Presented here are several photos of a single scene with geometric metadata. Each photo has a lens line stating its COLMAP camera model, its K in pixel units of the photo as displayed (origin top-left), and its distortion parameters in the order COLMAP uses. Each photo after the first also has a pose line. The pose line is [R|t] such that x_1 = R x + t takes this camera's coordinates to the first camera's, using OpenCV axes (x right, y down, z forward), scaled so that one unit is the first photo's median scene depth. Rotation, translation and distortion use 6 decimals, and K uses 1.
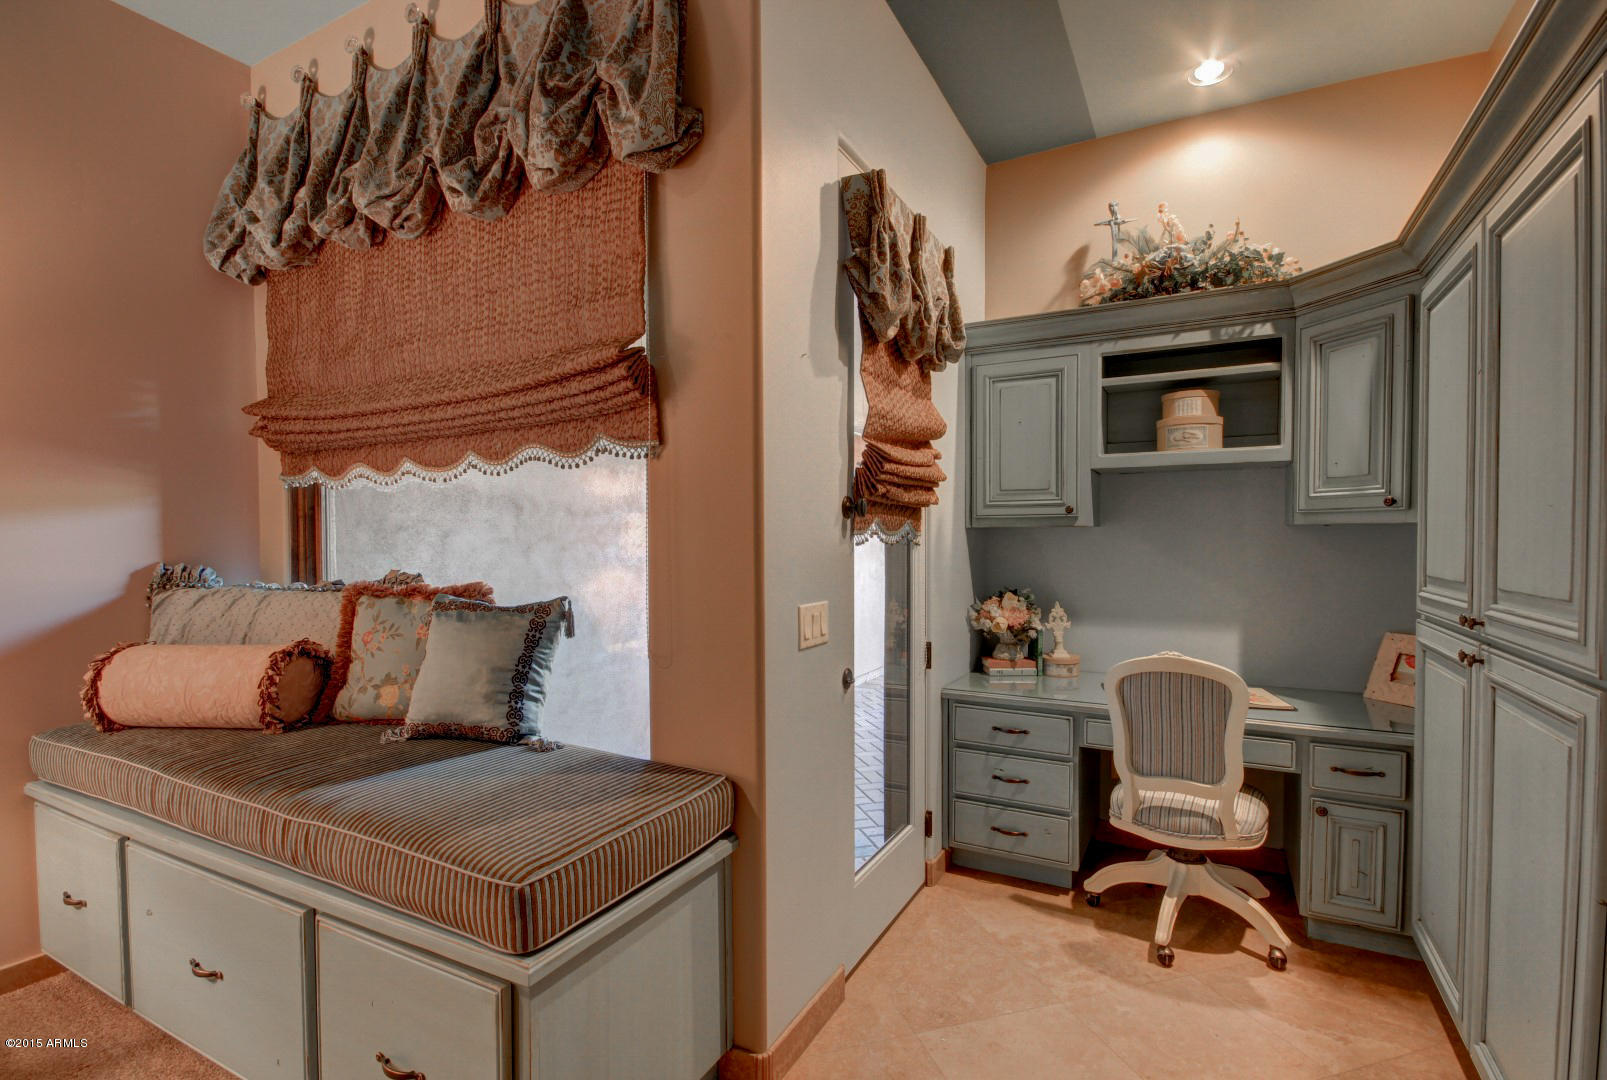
lens RADIAL K [[767.3, 0, 815.6], [0, 767.3, 553.7], [0, 0, 1]] dist [0.001721, -0.000084]
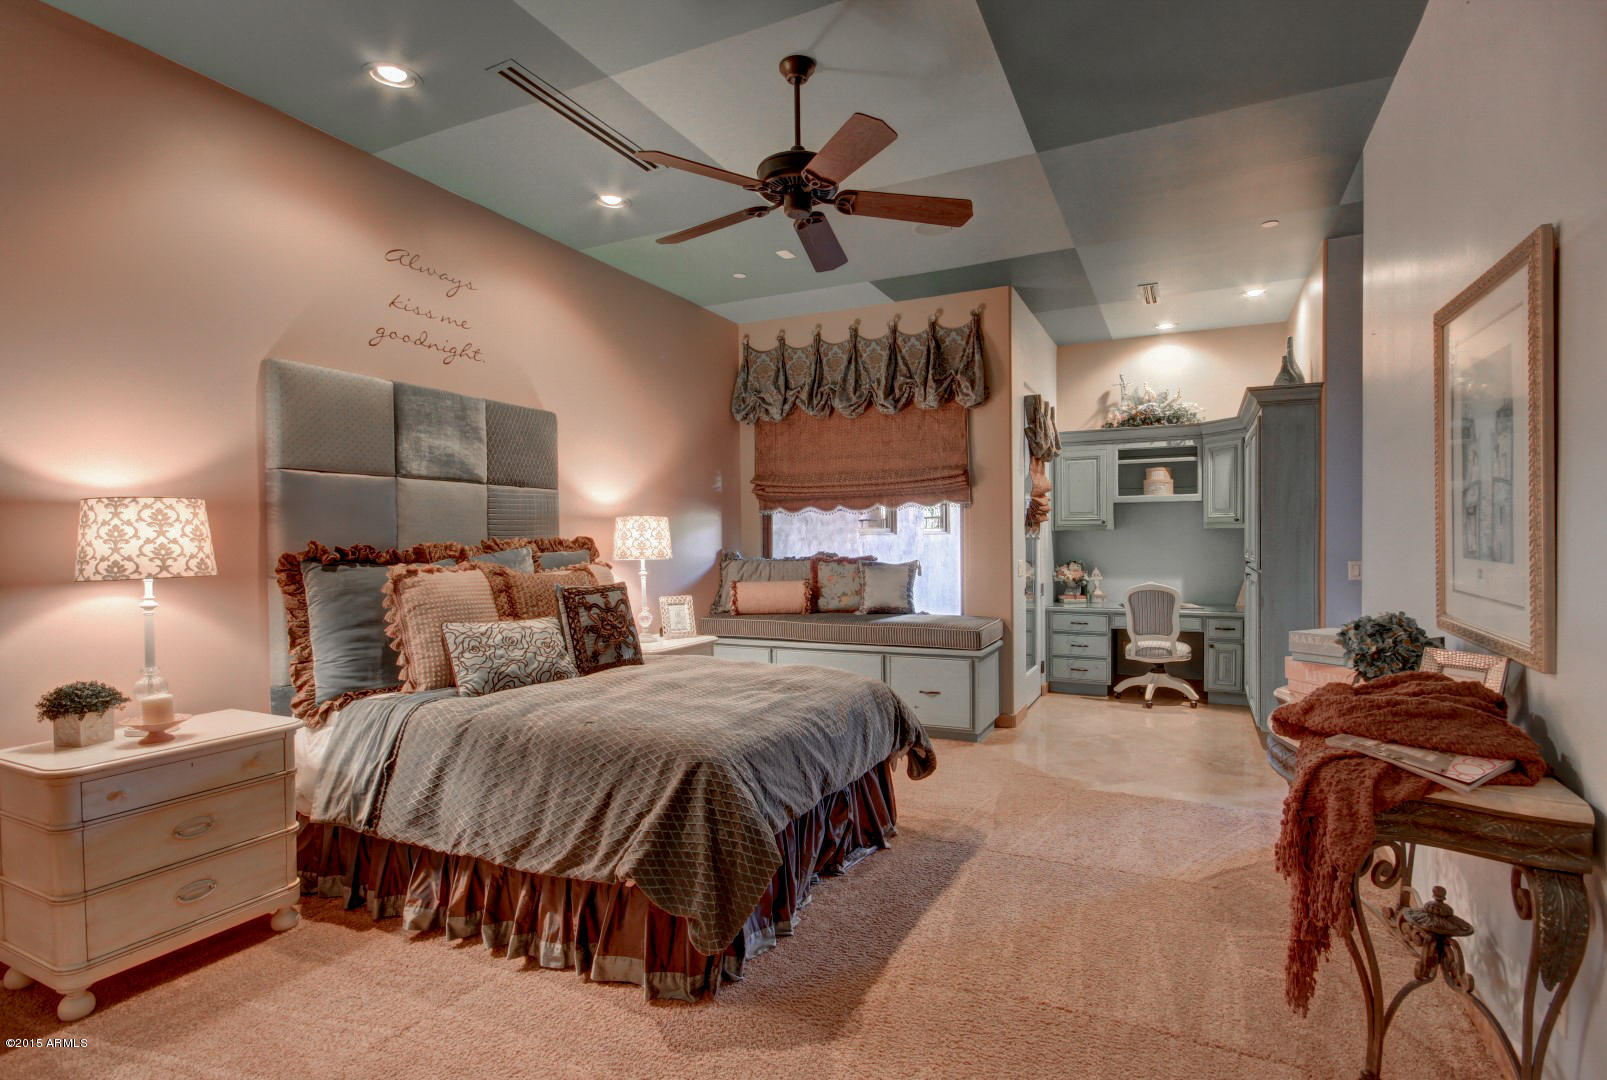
lens RADIAL K [[822.8, 0, 814.2], [0, 822.8, 556.1], [0, 0, 1]] dist [-0.000484, 0.001139]
pose [[0.999016, -0.009640, 0.043293, -0.639977], [0.009627, 0.999954, 0.000527, 0.031711], [-0.043296, -0.000109, 0.999062, -1.396578]]
